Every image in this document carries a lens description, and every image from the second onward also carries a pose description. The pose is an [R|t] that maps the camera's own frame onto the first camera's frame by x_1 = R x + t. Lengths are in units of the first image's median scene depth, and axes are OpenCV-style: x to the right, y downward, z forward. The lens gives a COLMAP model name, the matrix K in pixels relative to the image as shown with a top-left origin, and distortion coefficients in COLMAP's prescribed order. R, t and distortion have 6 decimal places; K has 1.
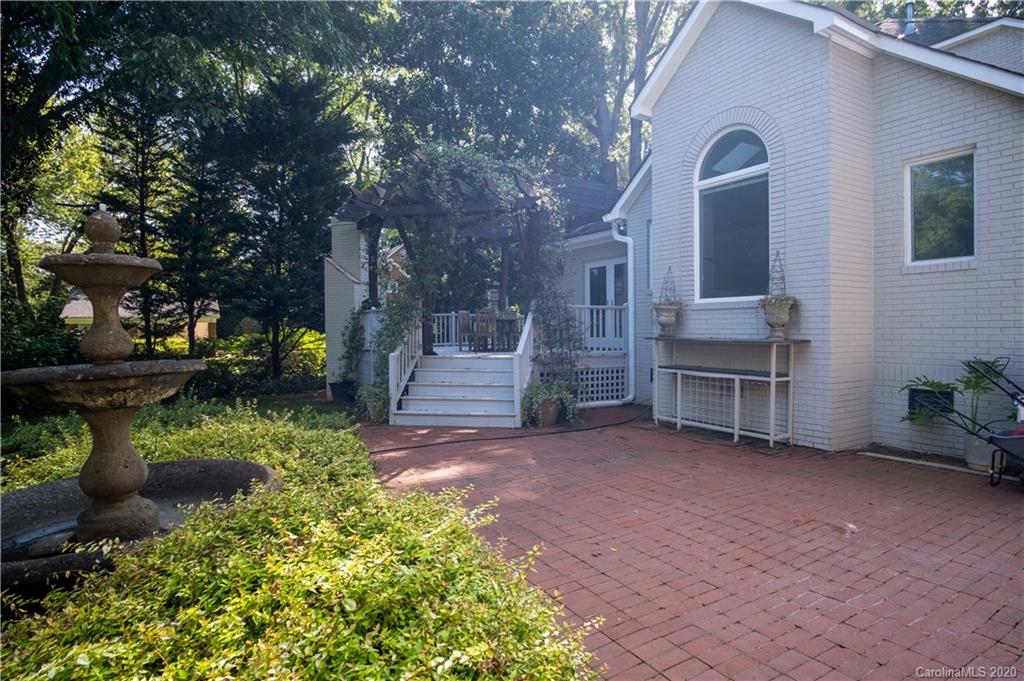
lens RADIAL K [[548.0, 0, 513.9], [0, 548.0, 336.5], [0, 0, 1]] dist [-0.034586, 0.009305]
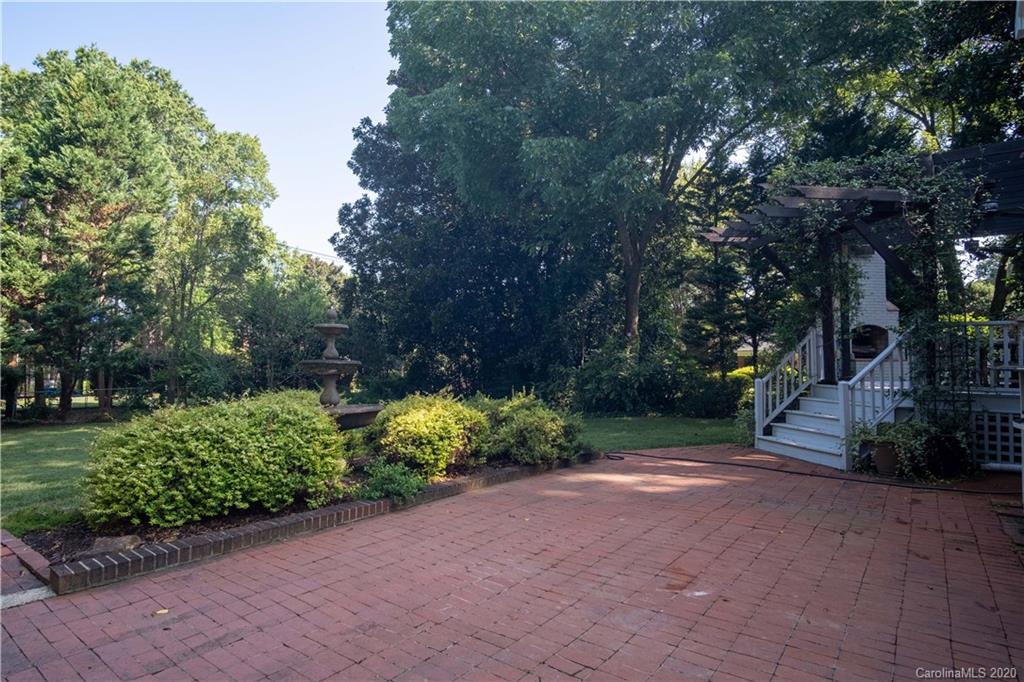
lens RADIAL K [[548.0, 0, 515.5], [0, 548.0, 342.5], [0, 0, 1]] dist [-0.034586, 0.009305]
pose [[0.379717, -0.020923, -0.924866, 0.583366], [-0.027205, 0.999059, -0.033771, 0.010960], [0.924703, 0.037984, 0.378790, 0.207145]]
